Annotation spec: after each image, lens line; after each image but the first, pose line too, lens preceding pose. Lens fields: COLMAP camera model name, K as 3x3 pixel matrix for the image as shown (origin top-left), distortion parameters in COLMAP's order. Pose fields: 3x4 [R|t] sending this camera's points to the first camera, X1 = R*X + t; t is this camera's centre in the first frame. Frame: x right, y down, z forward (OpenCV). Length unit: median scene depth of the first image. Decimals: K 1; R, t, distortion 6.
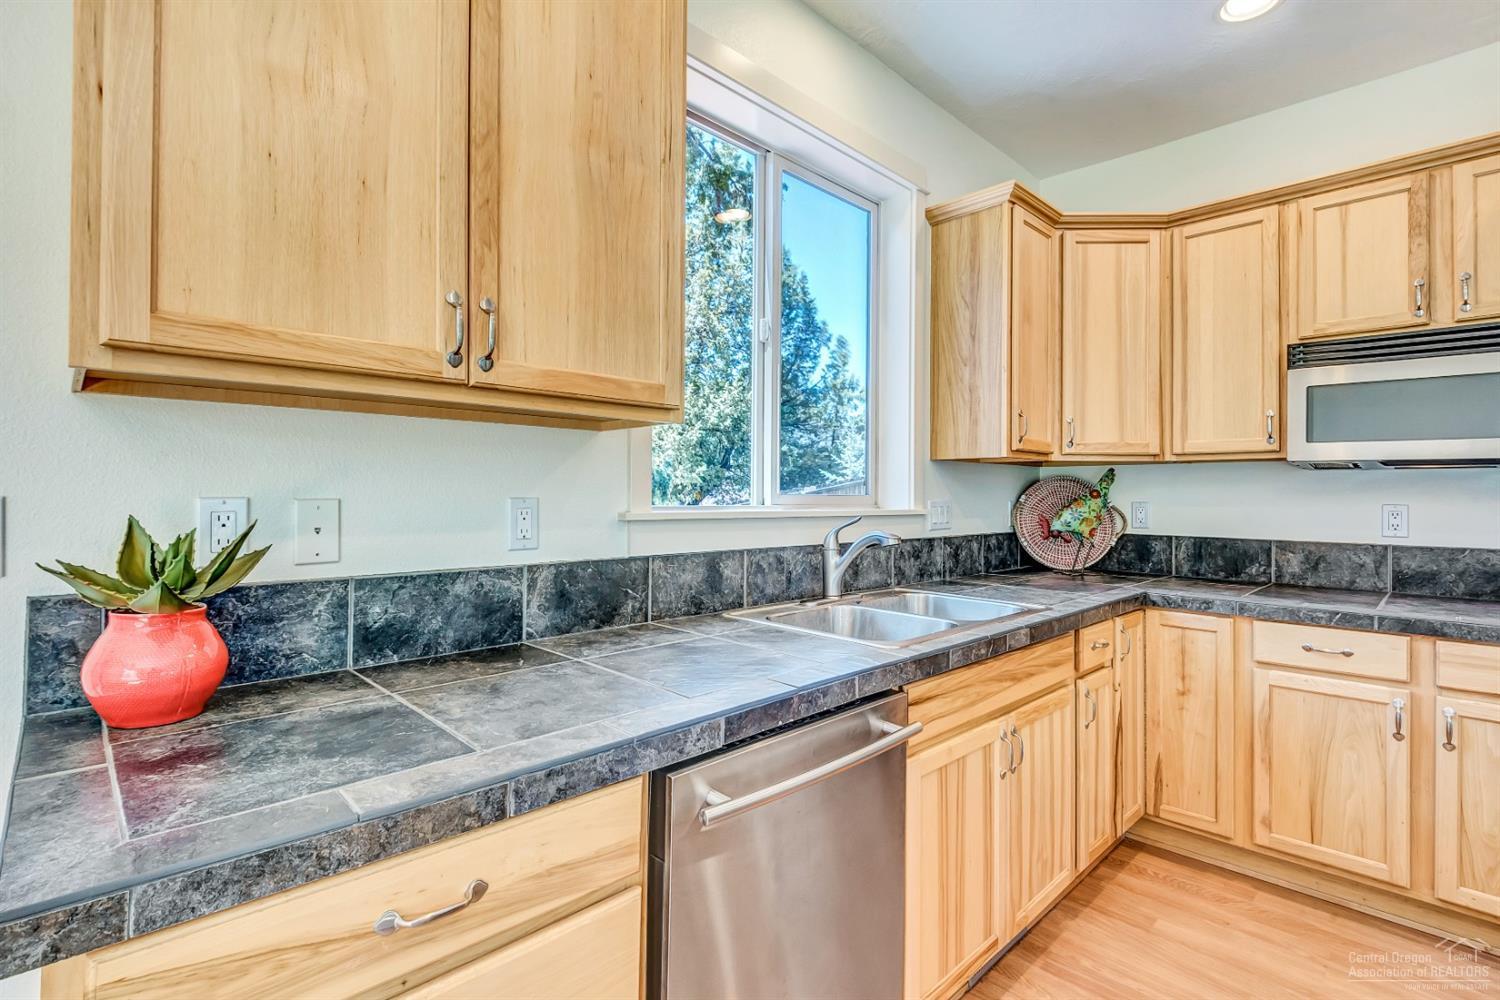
lens RADIAL K [[702.7, 0, 751.8], [0, 702.7, 484.8], [0, 0, 1]] dist [0.018874, -0.011982]
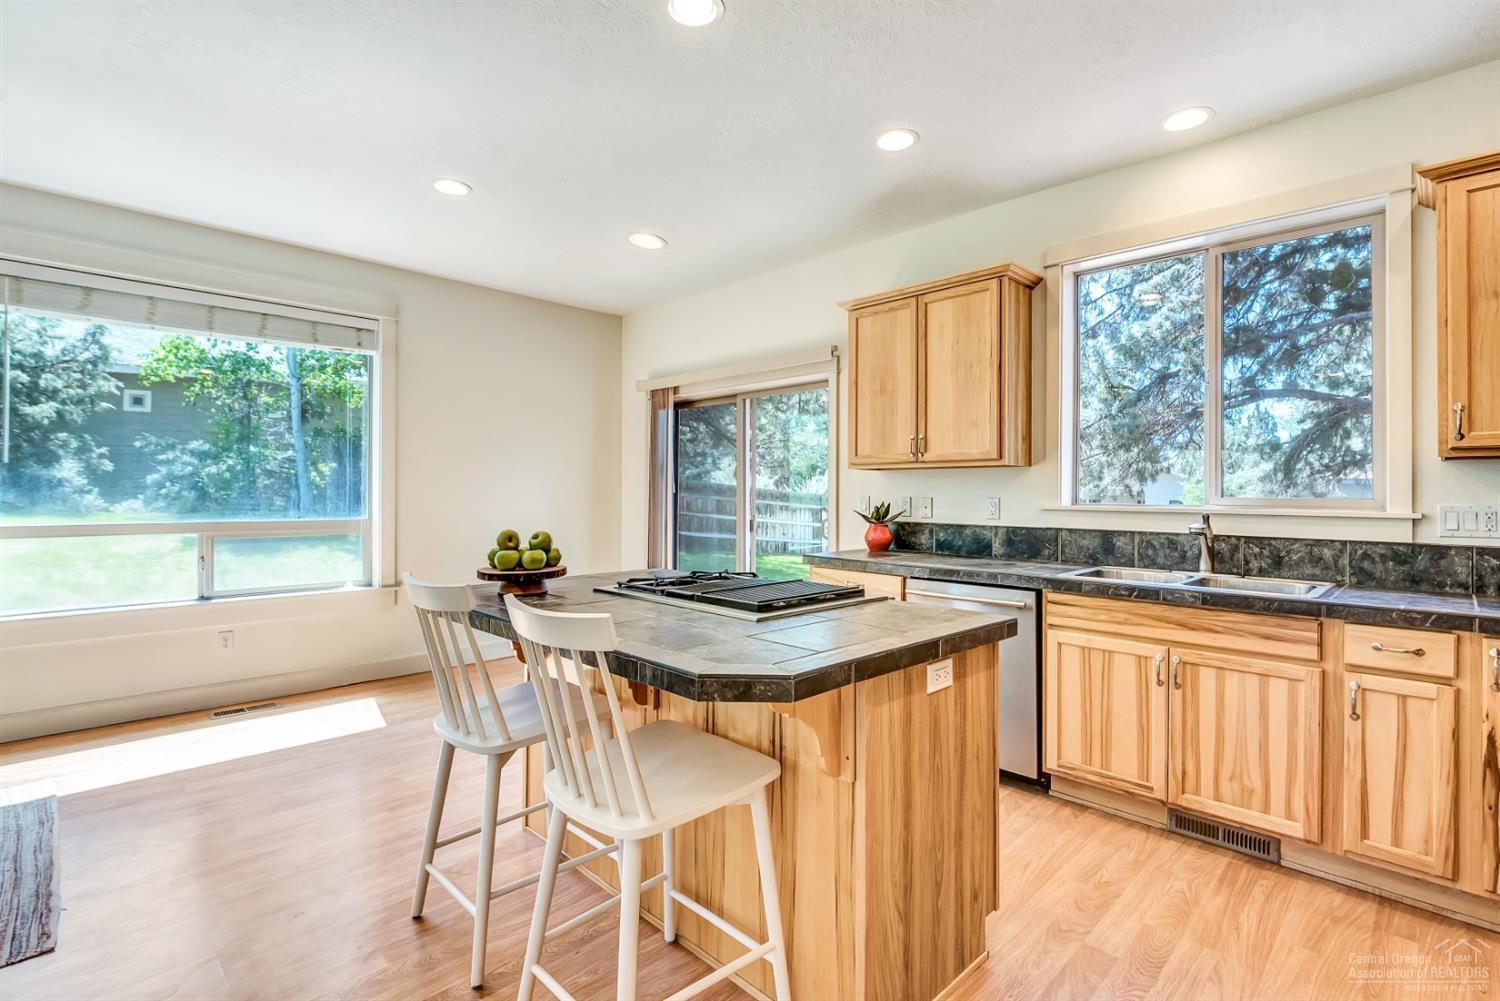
lens RADIAL K [[702.7, 0, 749.7], [0, 702.7, 492.9], [0, 0, 1]] dist [0.018874, -0.011982]
pose [[0.019920, -0.006505, -0.999780, 1.426763], [0.004678, 0.999968, -0.006413, 0.009482], [0.999791, -0.004549, 0.019950, 0.080609]]
